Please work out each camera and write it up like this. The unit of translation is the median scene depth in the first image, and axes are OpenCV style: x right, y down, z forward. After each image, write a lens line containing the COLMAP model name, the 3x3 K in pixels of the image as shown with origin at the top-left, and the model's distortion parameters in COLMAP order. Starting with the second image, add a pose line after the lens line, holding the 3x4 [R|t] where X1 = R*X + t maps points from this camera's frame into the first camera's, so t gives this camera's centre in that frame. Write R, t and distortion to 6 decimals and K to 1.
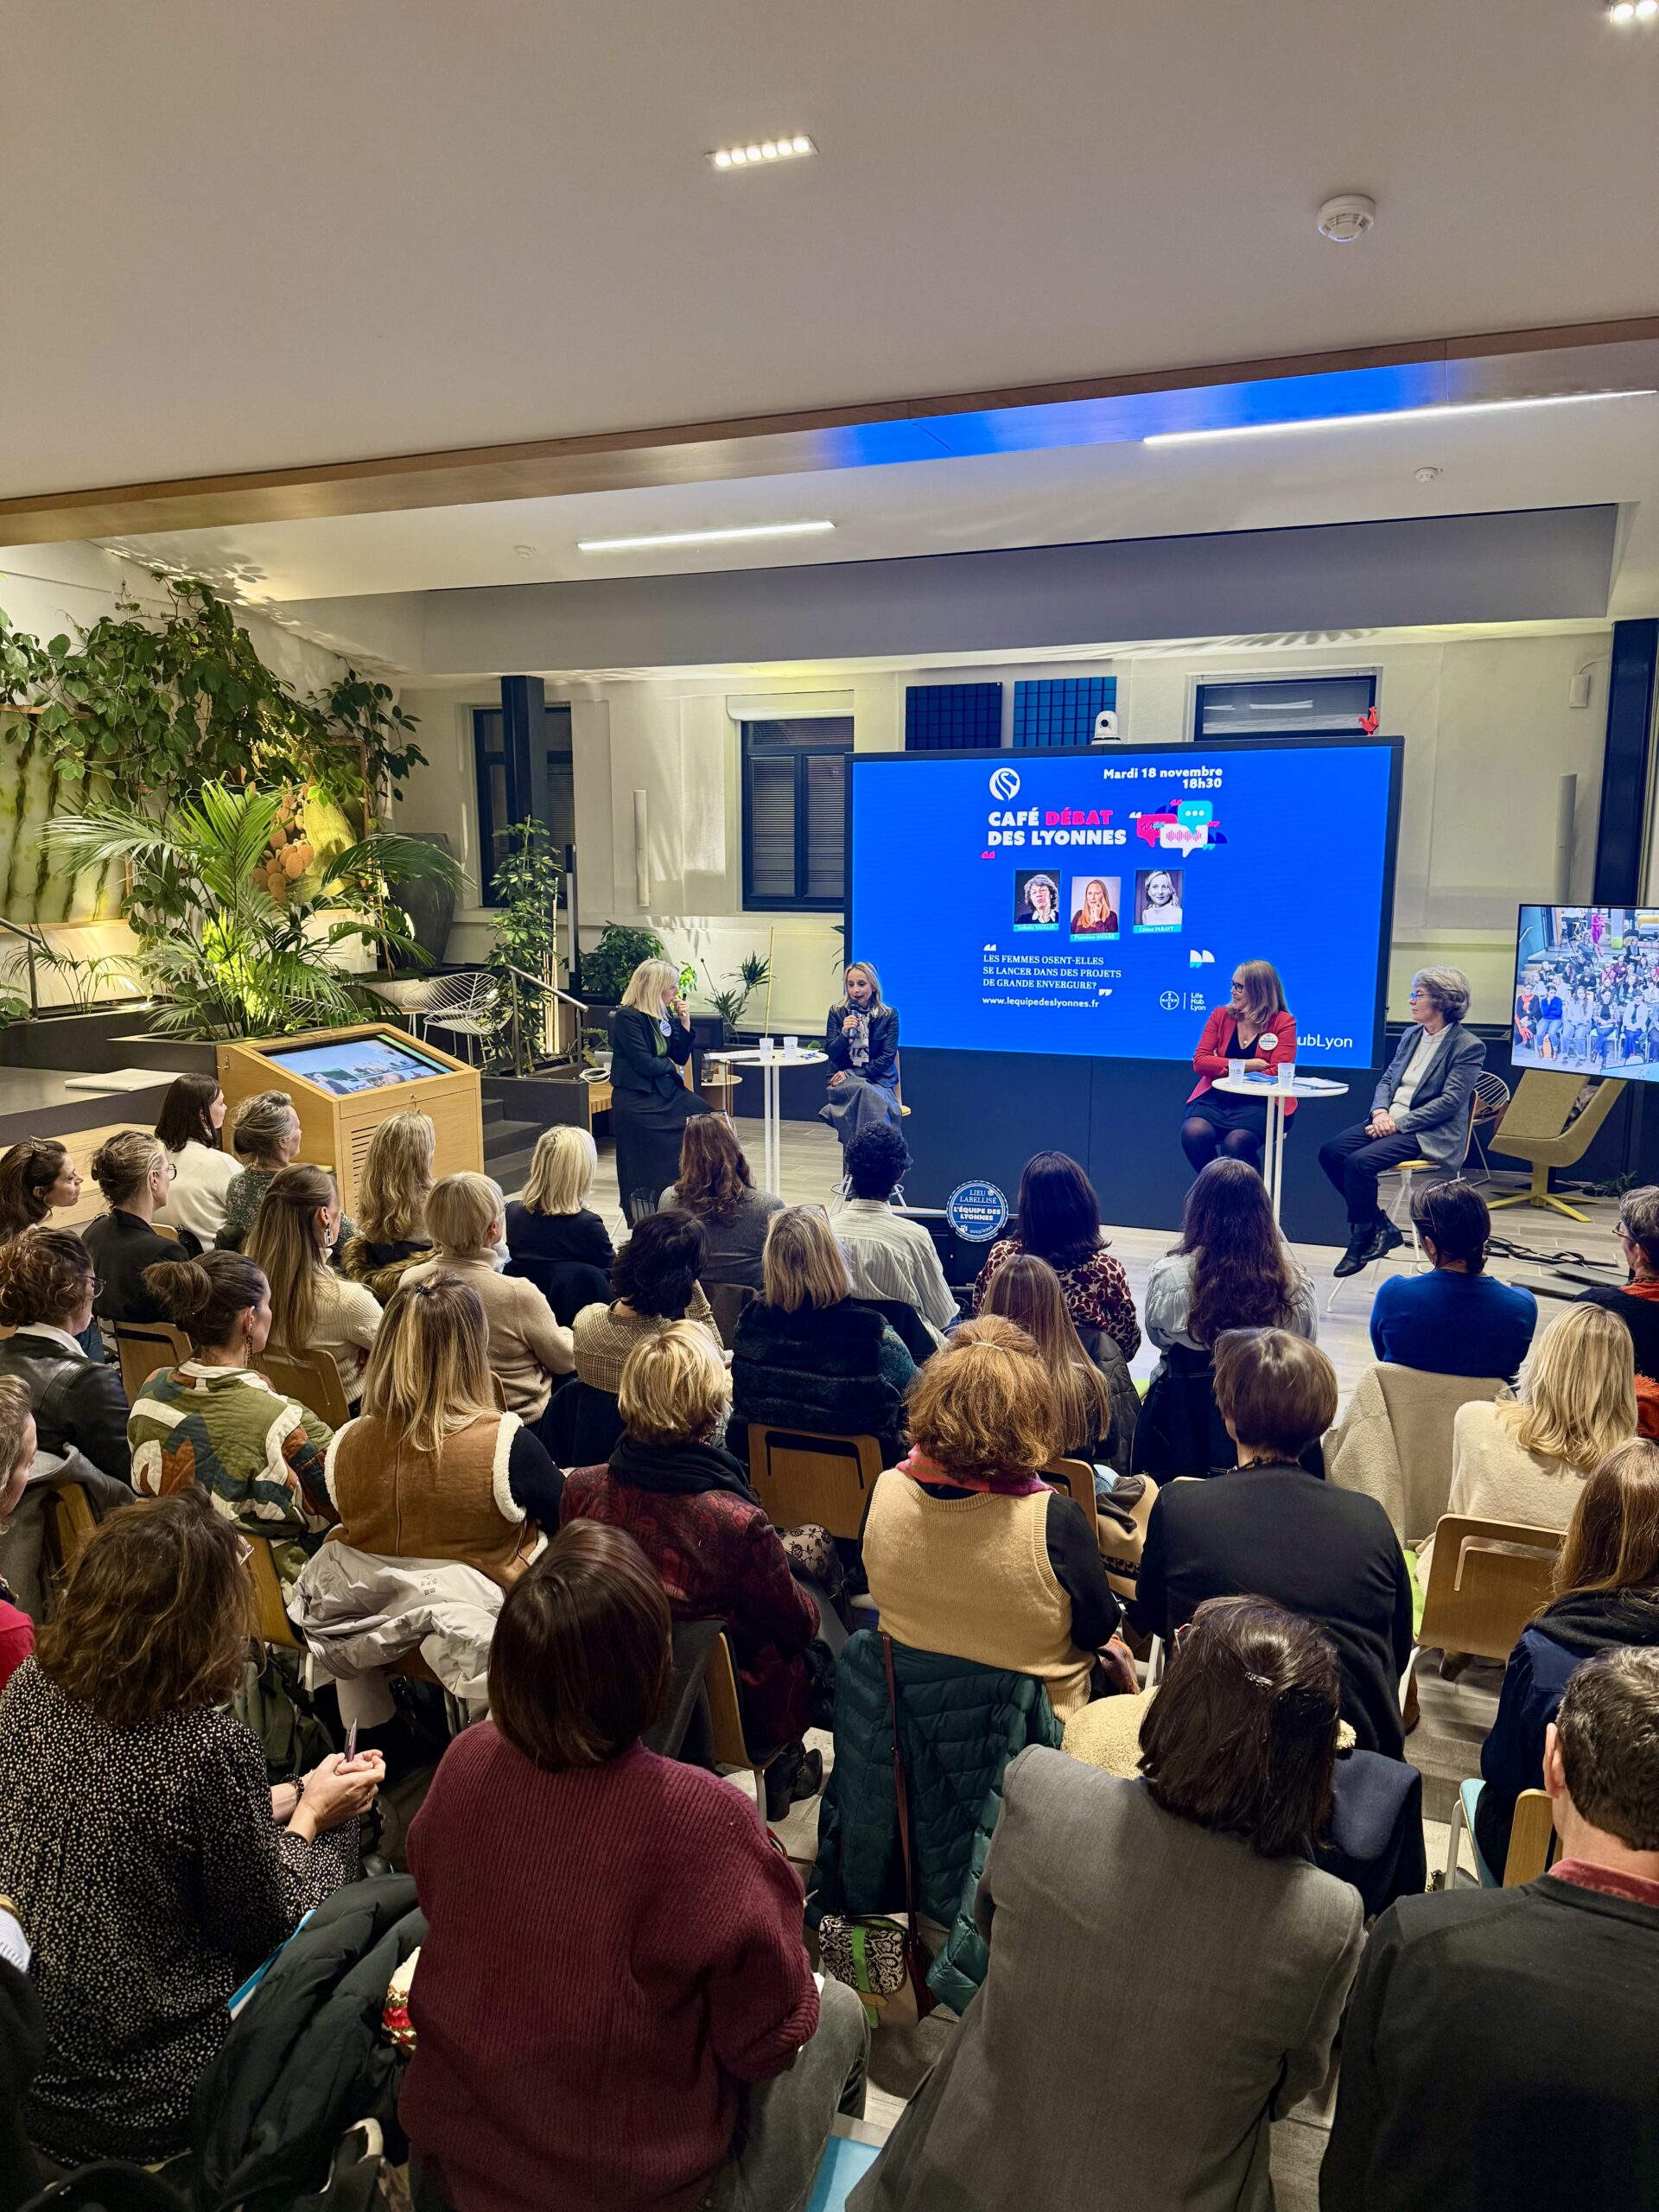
lens RADIAL K [[1574.9, 0, 788.9], [0, 1574.9, 1137.3], [0, 0, 1]] dist [0.029702, -0.040969]
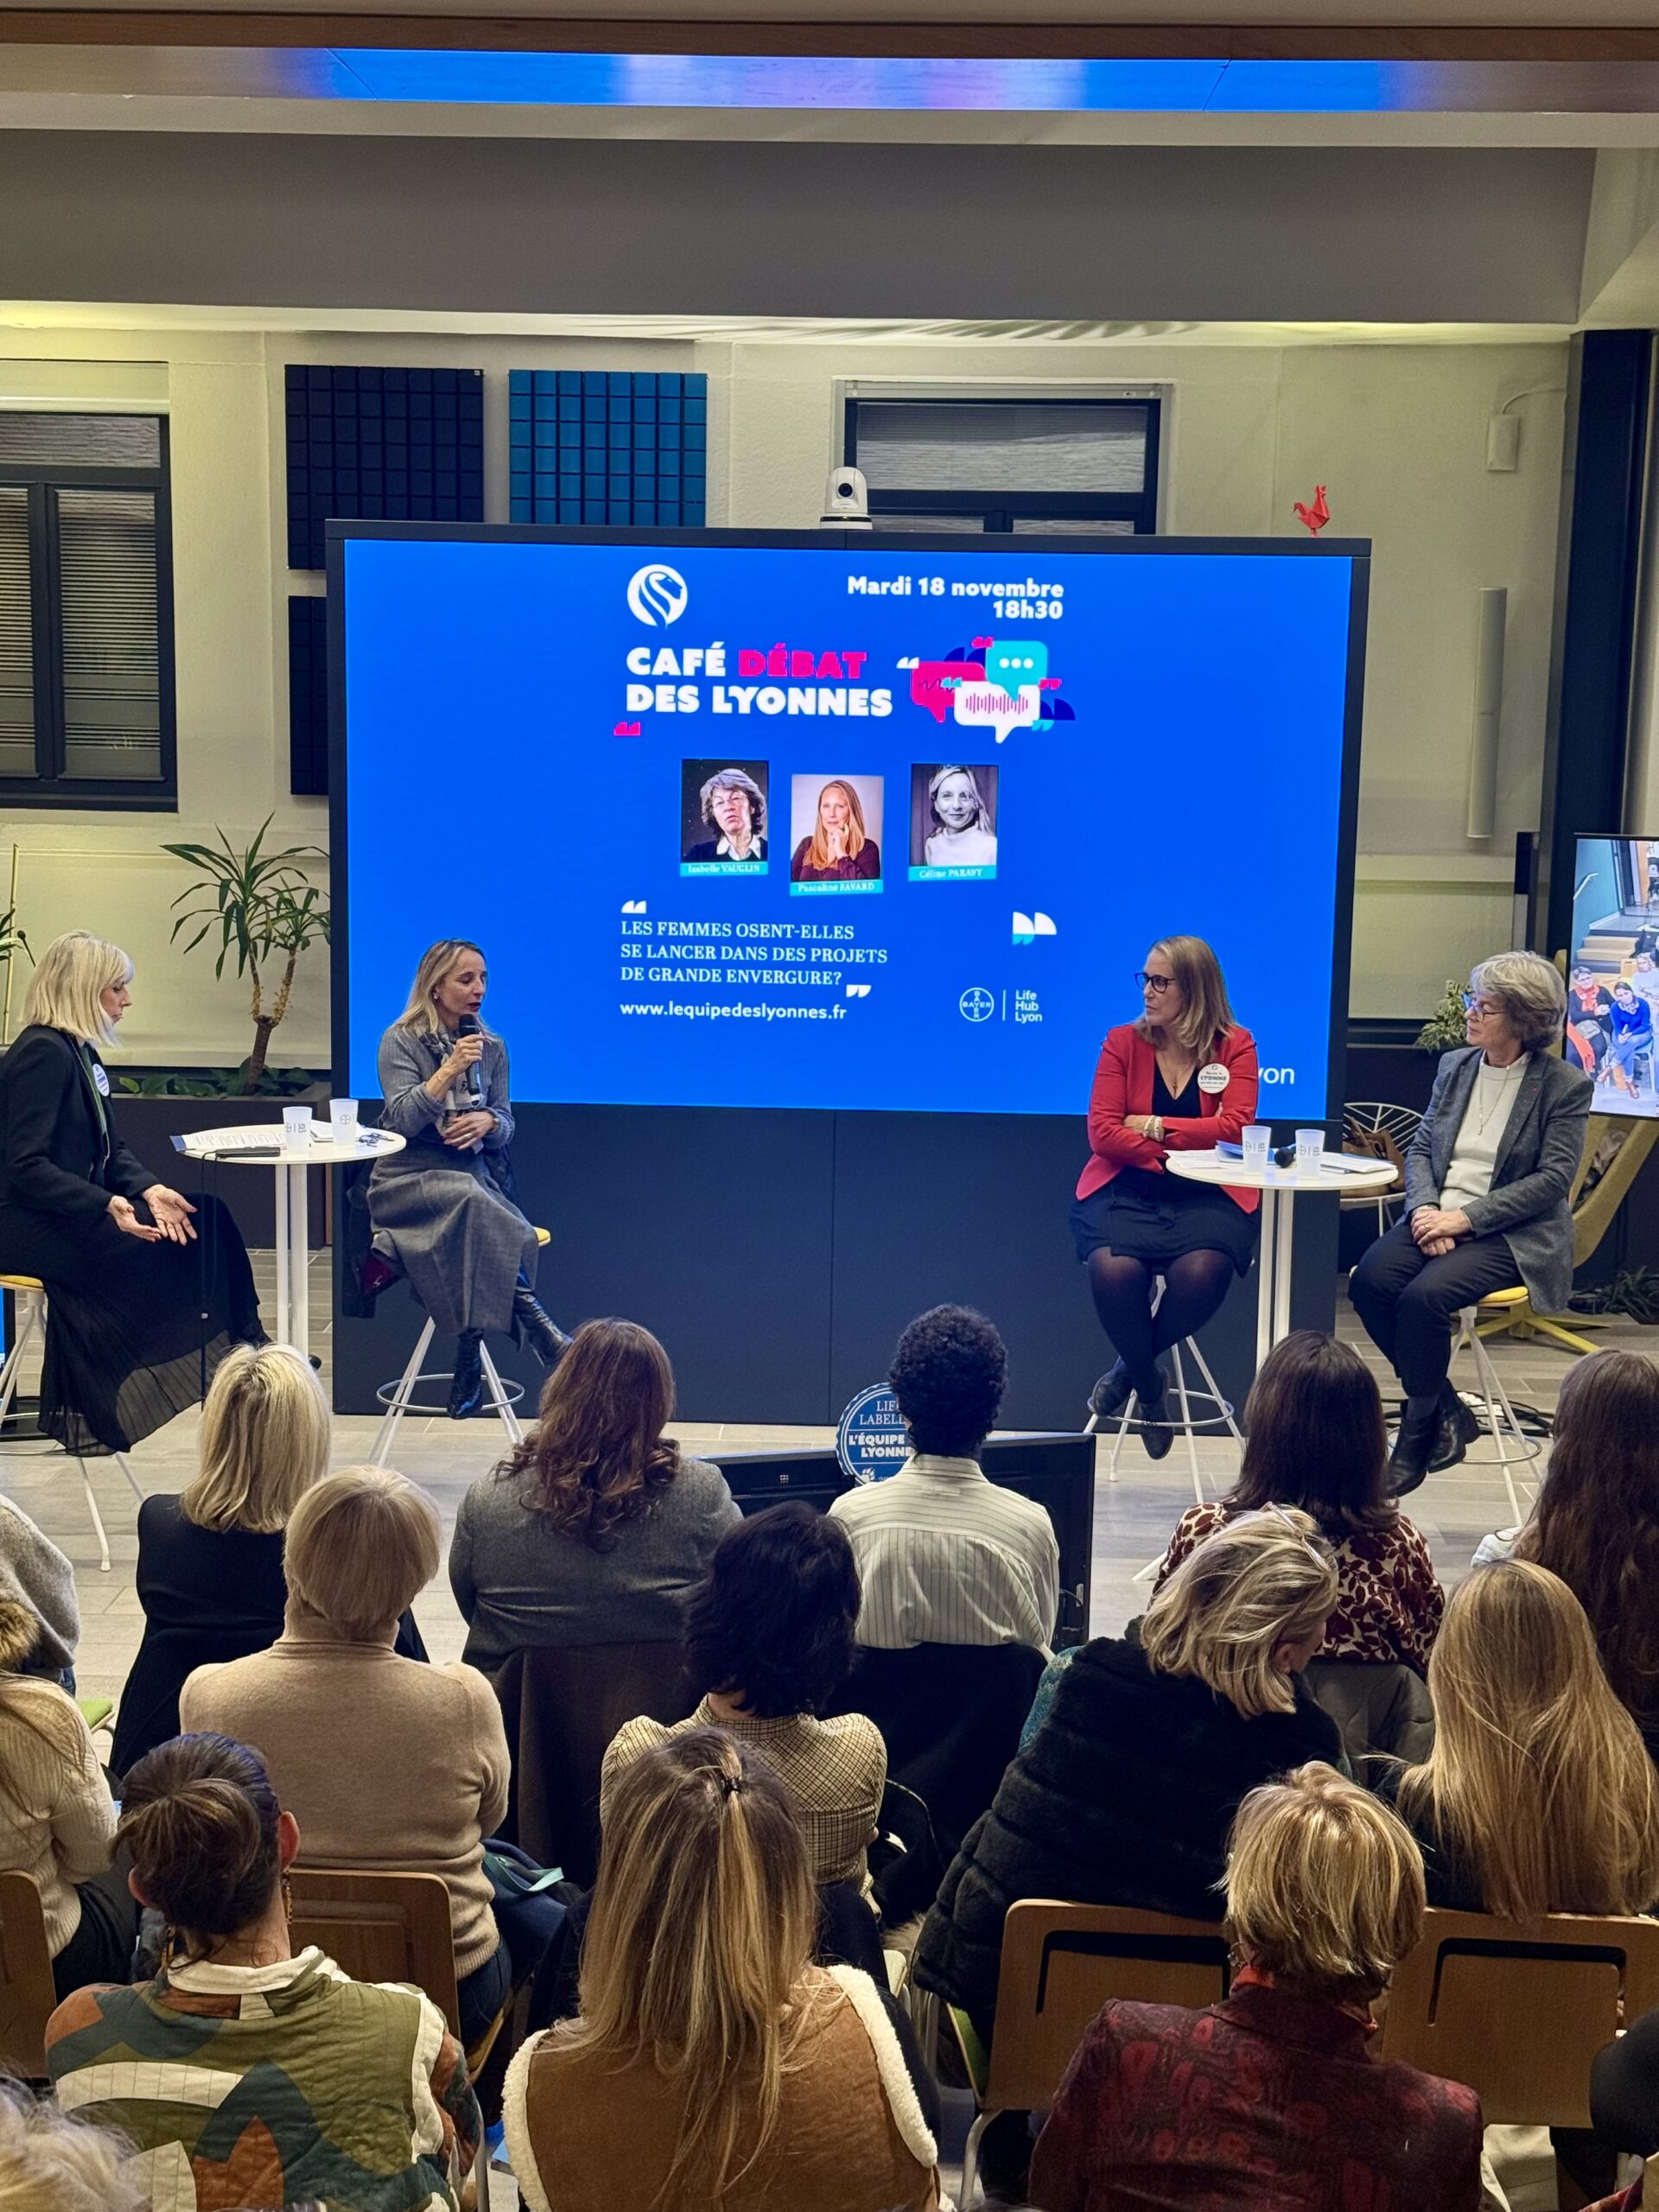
lens RADIAL K [[3140.3, 0, 843.2], [0, 3140.3, 1112.6], [0, 0, 1]] dist [0.089812, 0.000000]
pose [[0.929737, -0.034736, 0.366582, -0.200932], [0.044928, 0.998804, -0.019306, -0.031252], [-0.365472, 0.034419, 0.930186, 0.014791]]
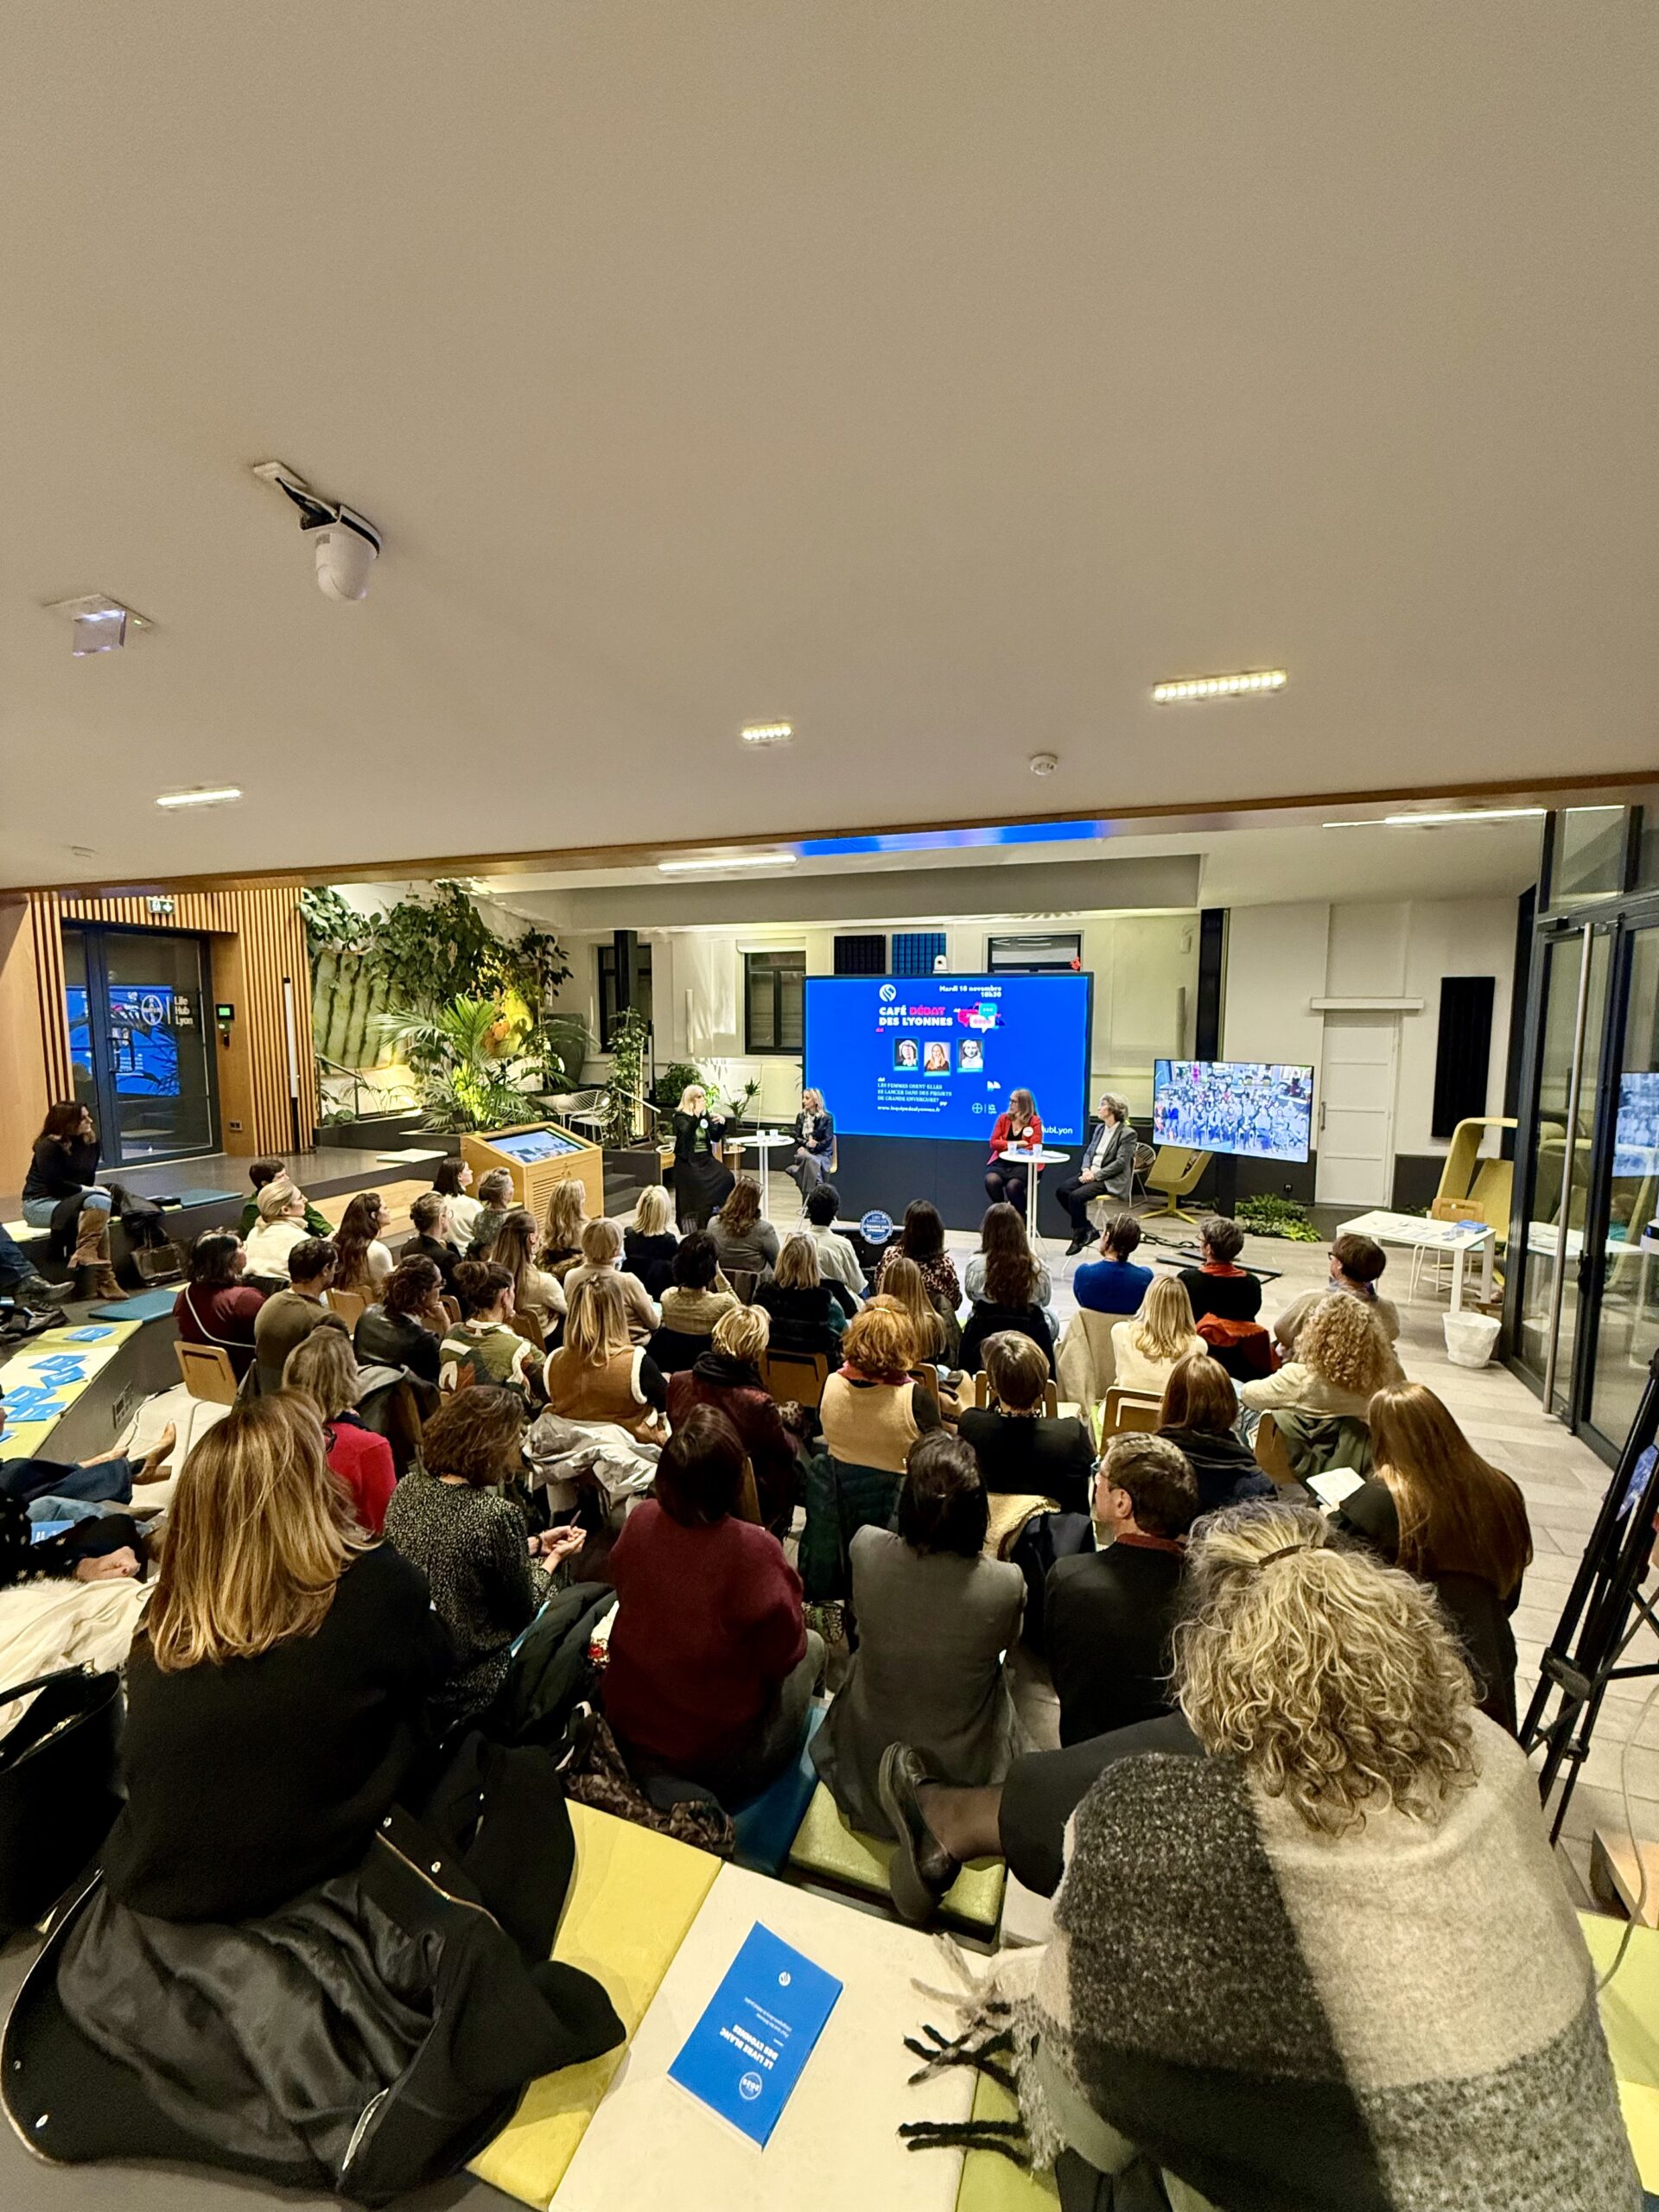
lens RADIAL K [[892.5, 0, 817.2], [0, 892.5, 1112.8], [0, 0, 1]] dist [-0.027553, 0.000735]
pose [[0.998482, -0.003051, 0.054988, -0.005190], [0.006787, 0.997670, -0.067885, -0.011347], [-0.054653, 0.068155, 0.996177, -0.039950]]
